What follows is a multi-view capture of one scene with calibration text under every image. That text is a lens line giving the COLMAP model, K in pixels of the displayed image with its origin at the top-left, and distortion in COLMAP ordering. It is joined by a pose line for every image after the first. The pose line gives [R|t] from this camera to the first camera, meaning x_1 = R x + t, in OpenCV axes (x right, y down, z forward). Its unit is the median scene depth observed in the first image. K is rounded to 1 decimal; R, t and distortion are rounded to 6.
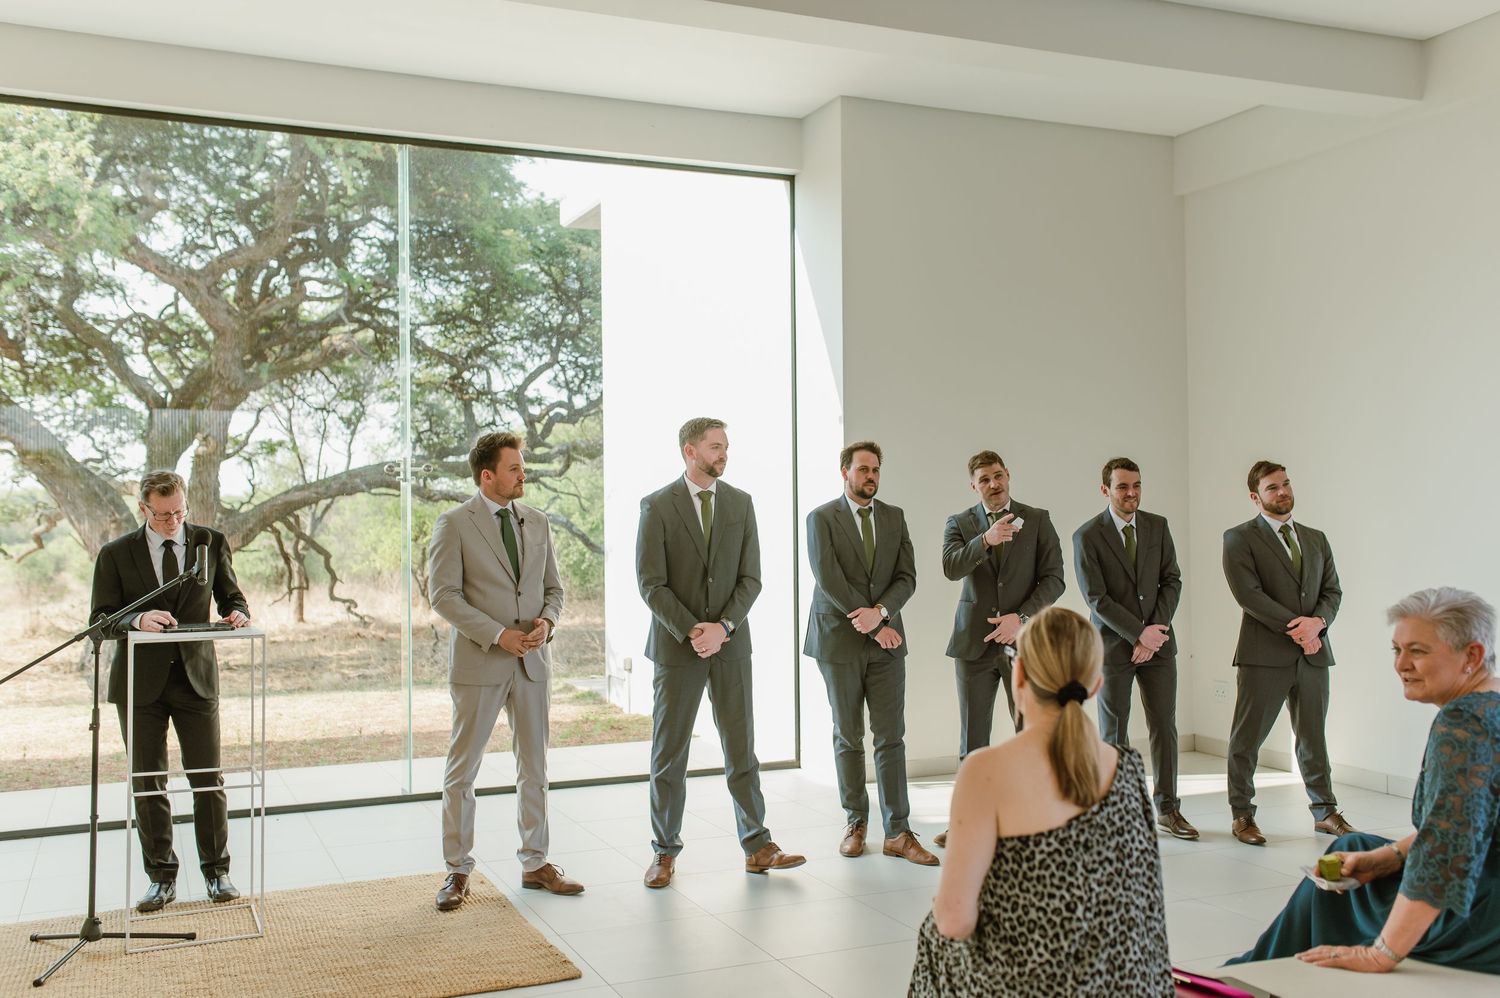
lens RADIAL K [[1429.1, 0, 754.2], [0, 1429.1, 502.7], [0, 0, 1]] dist [-0.003245, 0.117898]
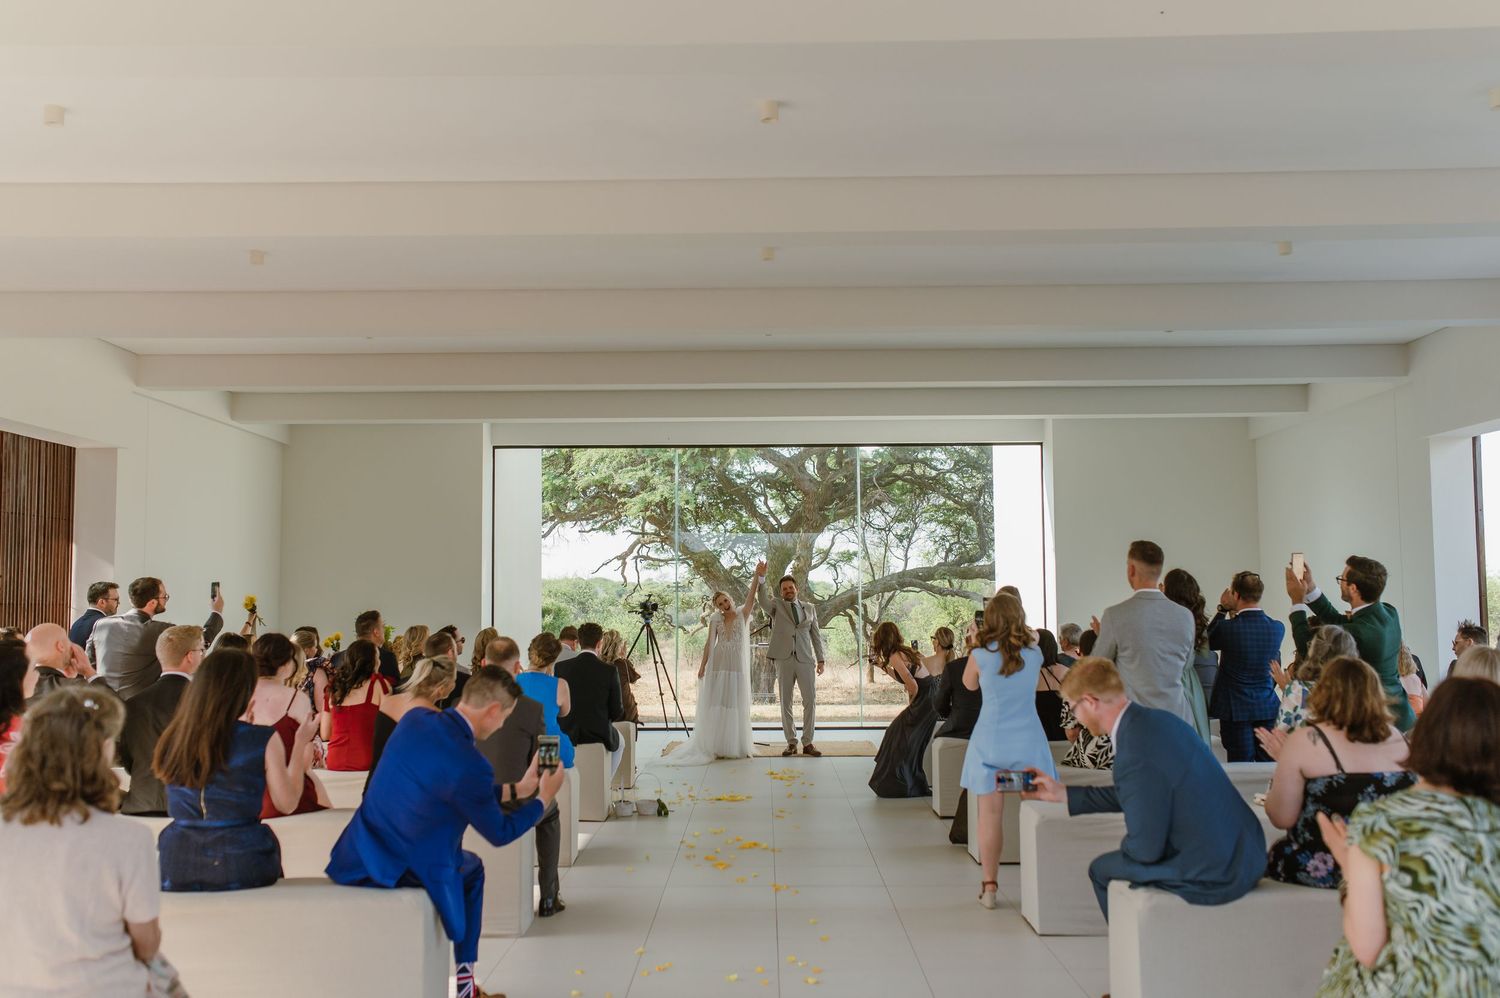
lens RADIAL K [[1429.1, 0, 754.2], [0, 1429.1, 502.7], [0, 0, 1]] dist [-0.003245, 0.117898]
pose [[0.914266, -0.028027, -0.404143, 0.151253], [0.002969, 0.998041, -0.062497, -0.003990], [0.405103, 0.055939, 0.912558, -0.334185]]
